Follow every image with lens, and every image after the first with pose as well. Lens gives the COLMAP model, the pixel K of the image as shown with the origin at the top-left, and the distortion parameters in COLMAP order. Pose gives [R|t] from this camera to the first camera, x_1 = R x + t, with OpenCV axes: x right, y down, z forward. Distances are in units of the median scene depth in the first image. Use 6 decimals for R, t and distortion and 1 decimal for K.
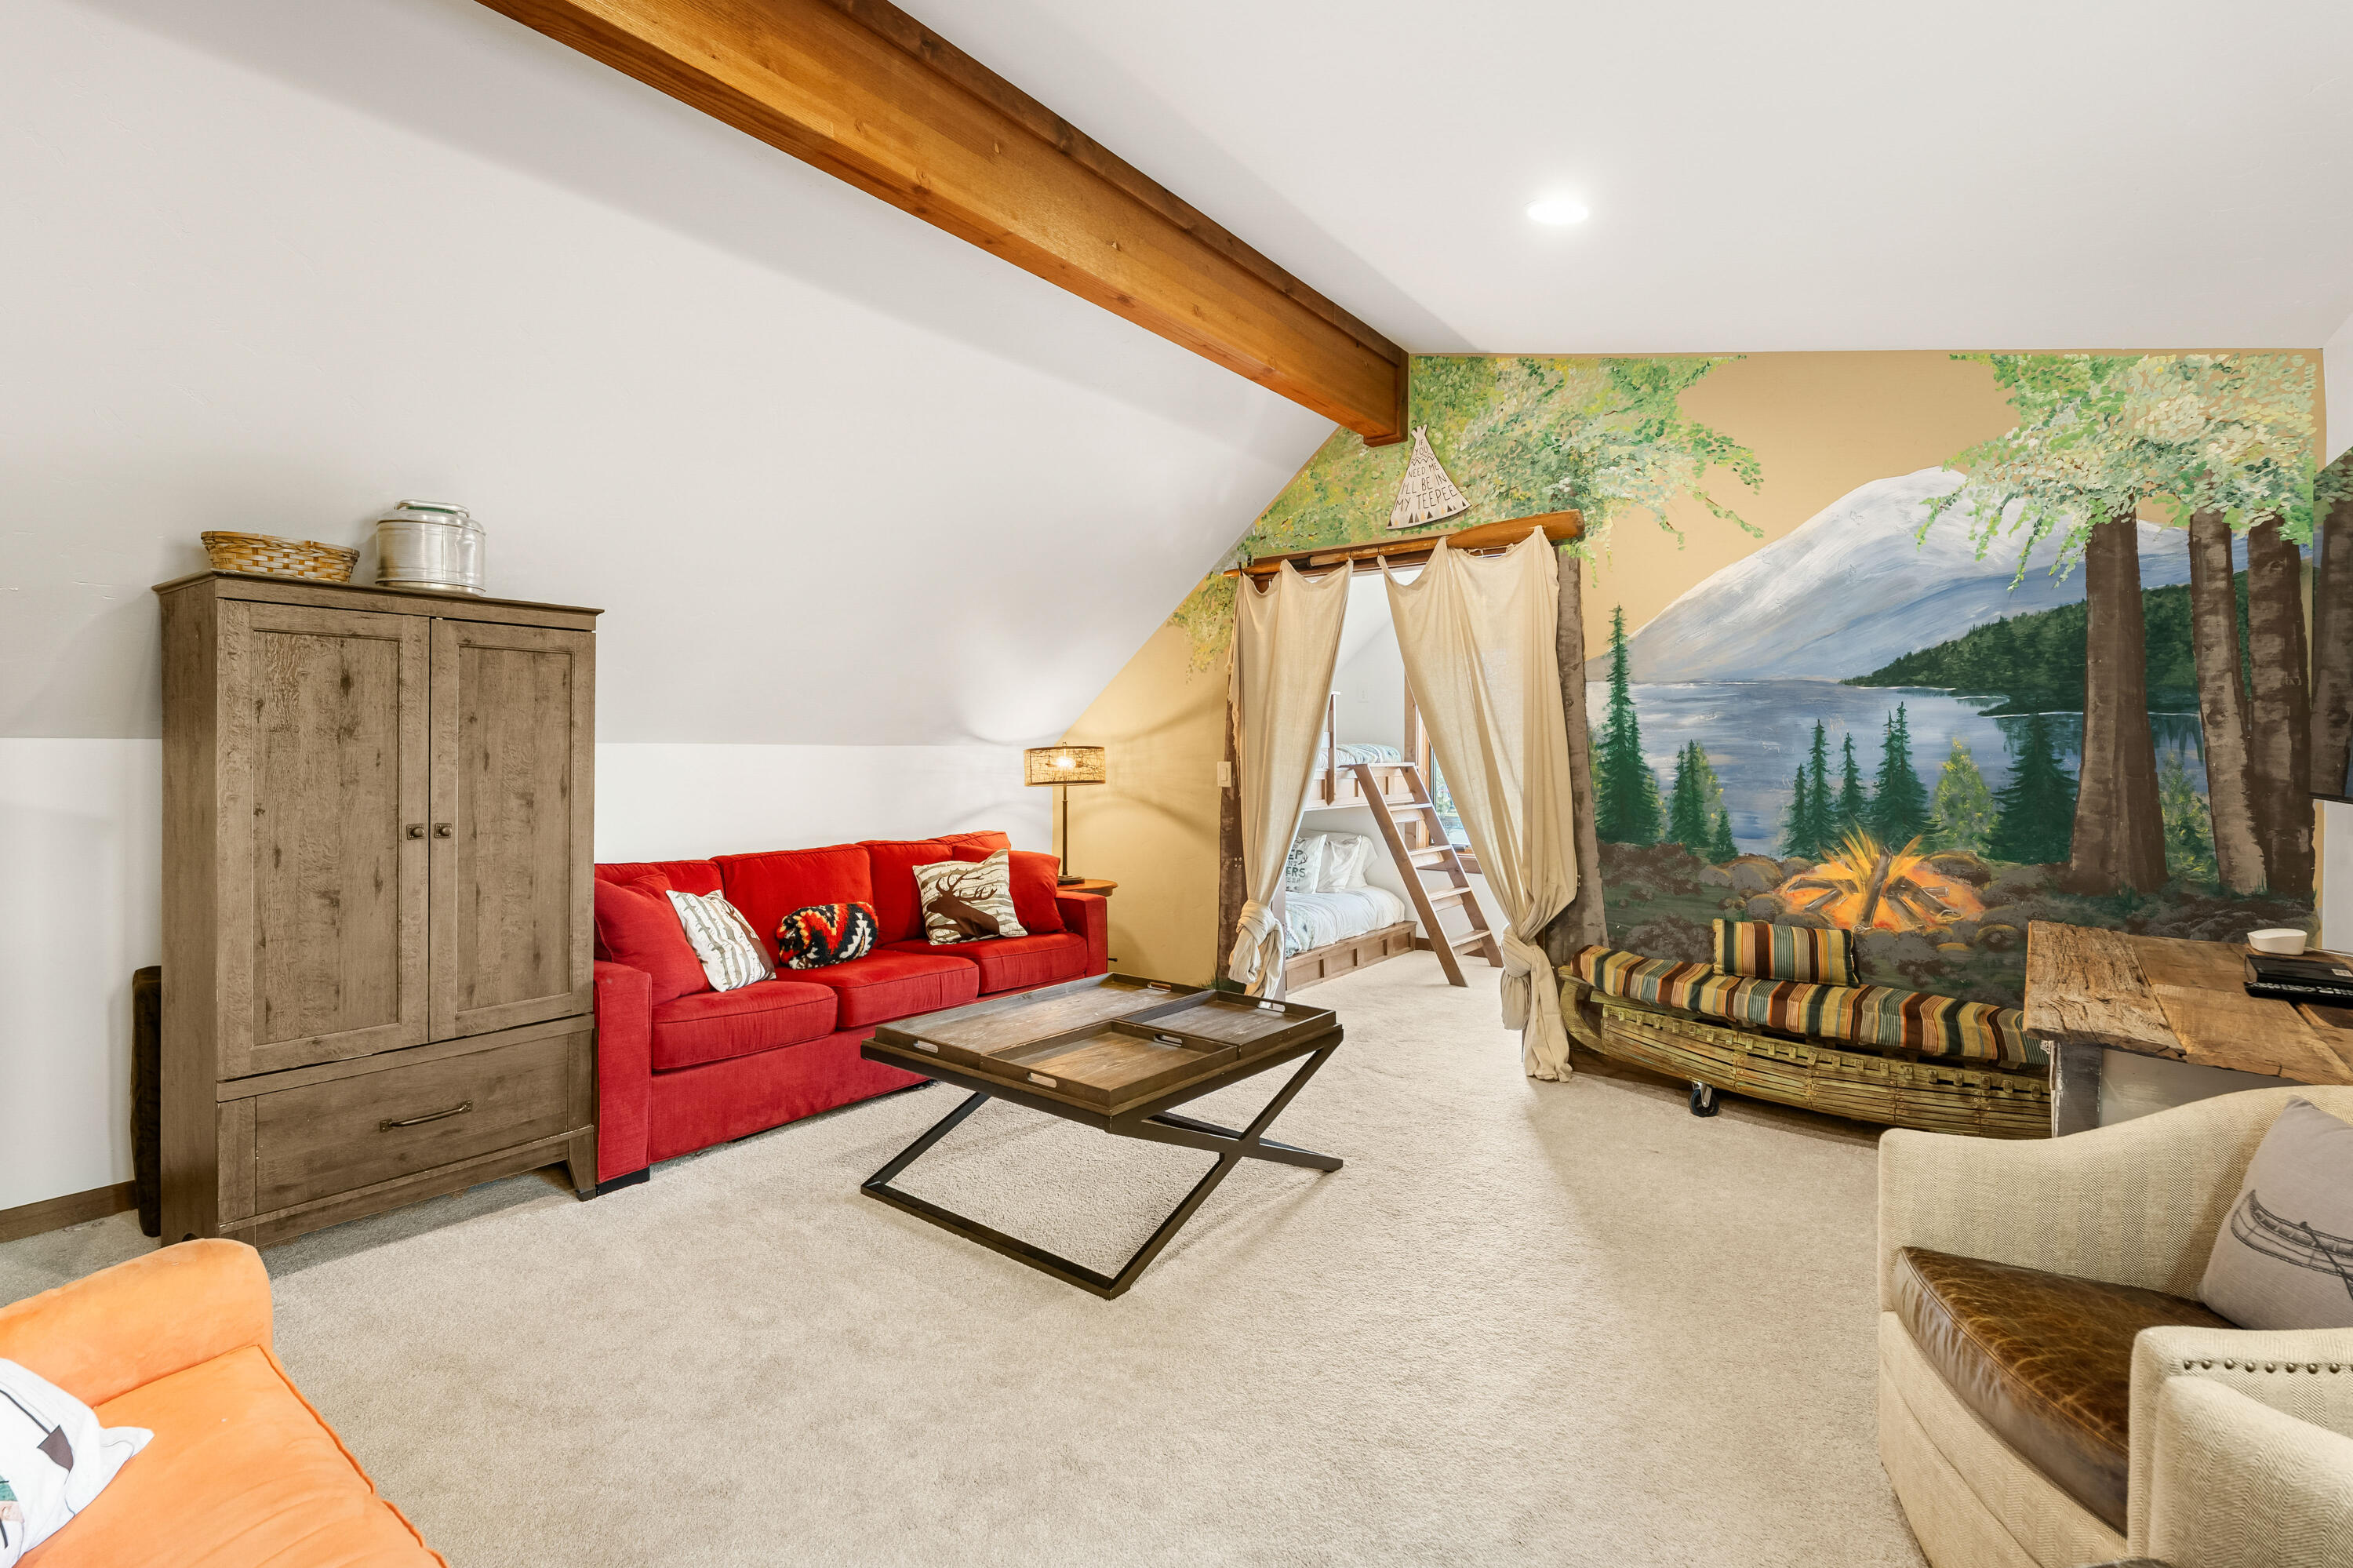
lens RADIAL K [[1064.2, 0, 1172.4], [0, 1064.2, 765.8], [0, 0, 1]] dist [0.000299, -0.000080]
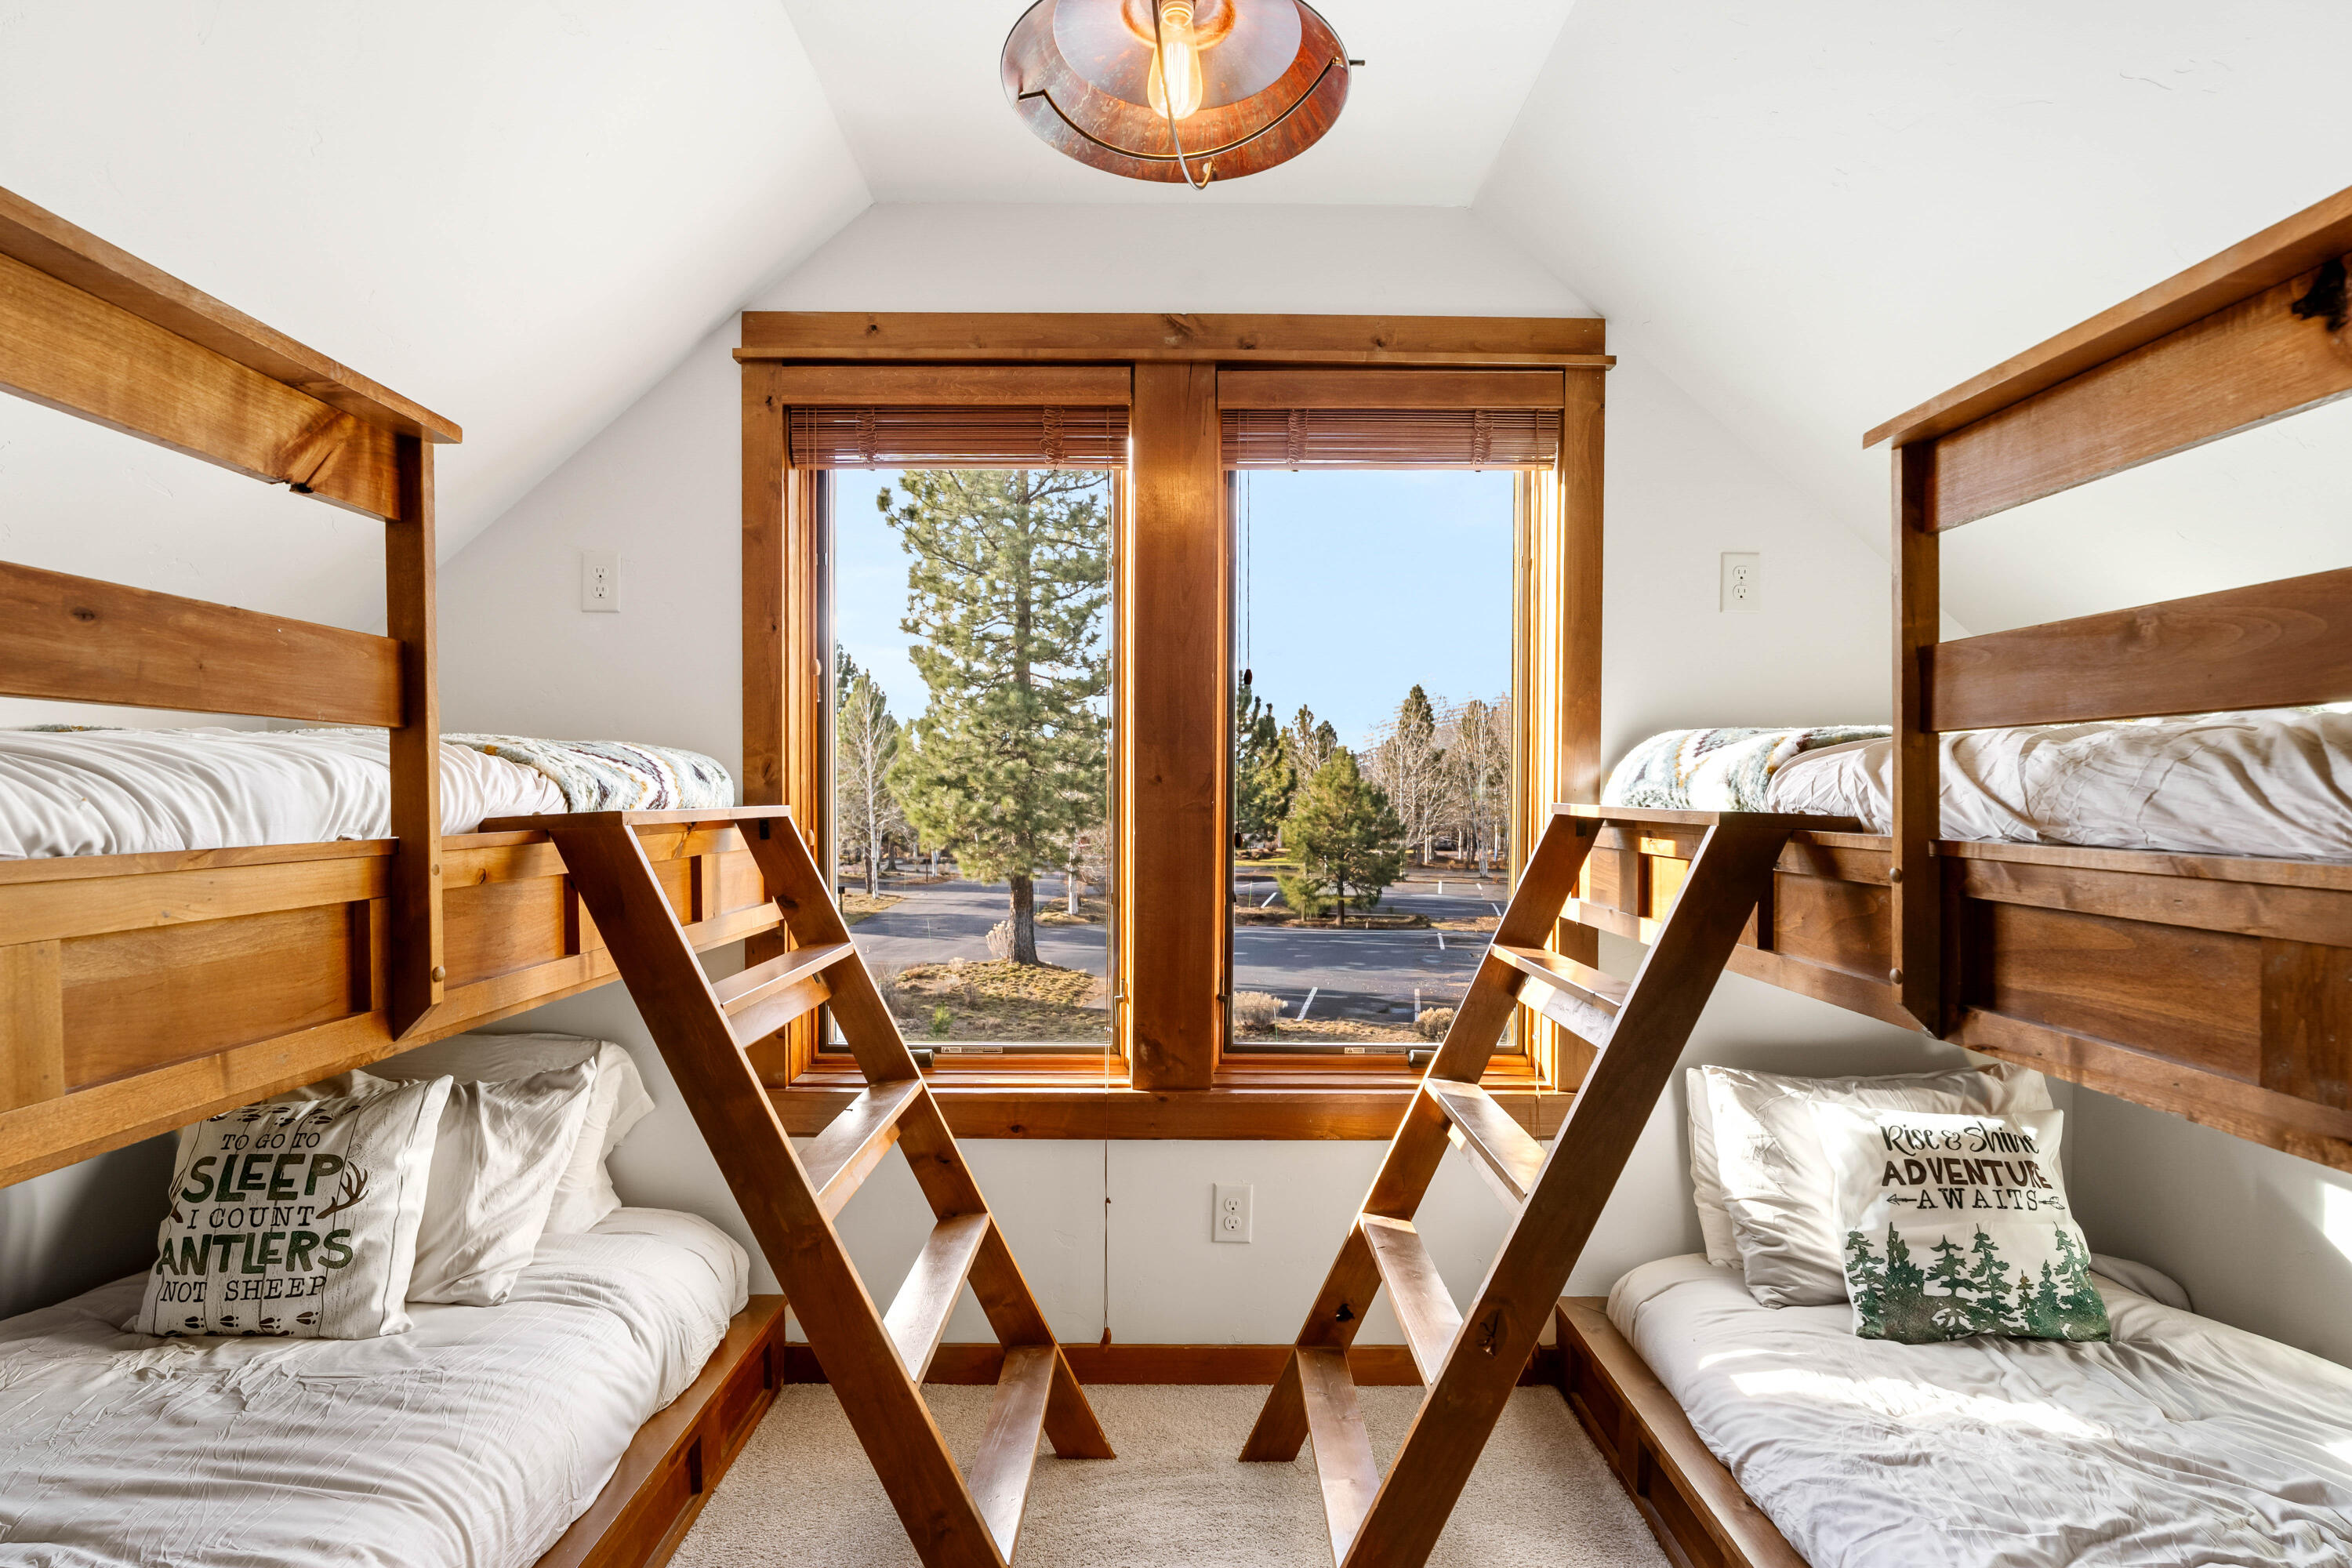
lens RADIAL K [[1146.7, 0, 1172.6], [0, 1146.7, 790.6], [0, 0, 1]] dist [-0.000851, -0.000042]
pose [[0.805222, -0.001003, 0.592973, 0.120796], [0.006247, 0.999957, -0.006792, -0.003731], [-0.592941, 0.009174, 0.805194, 0.665943]]
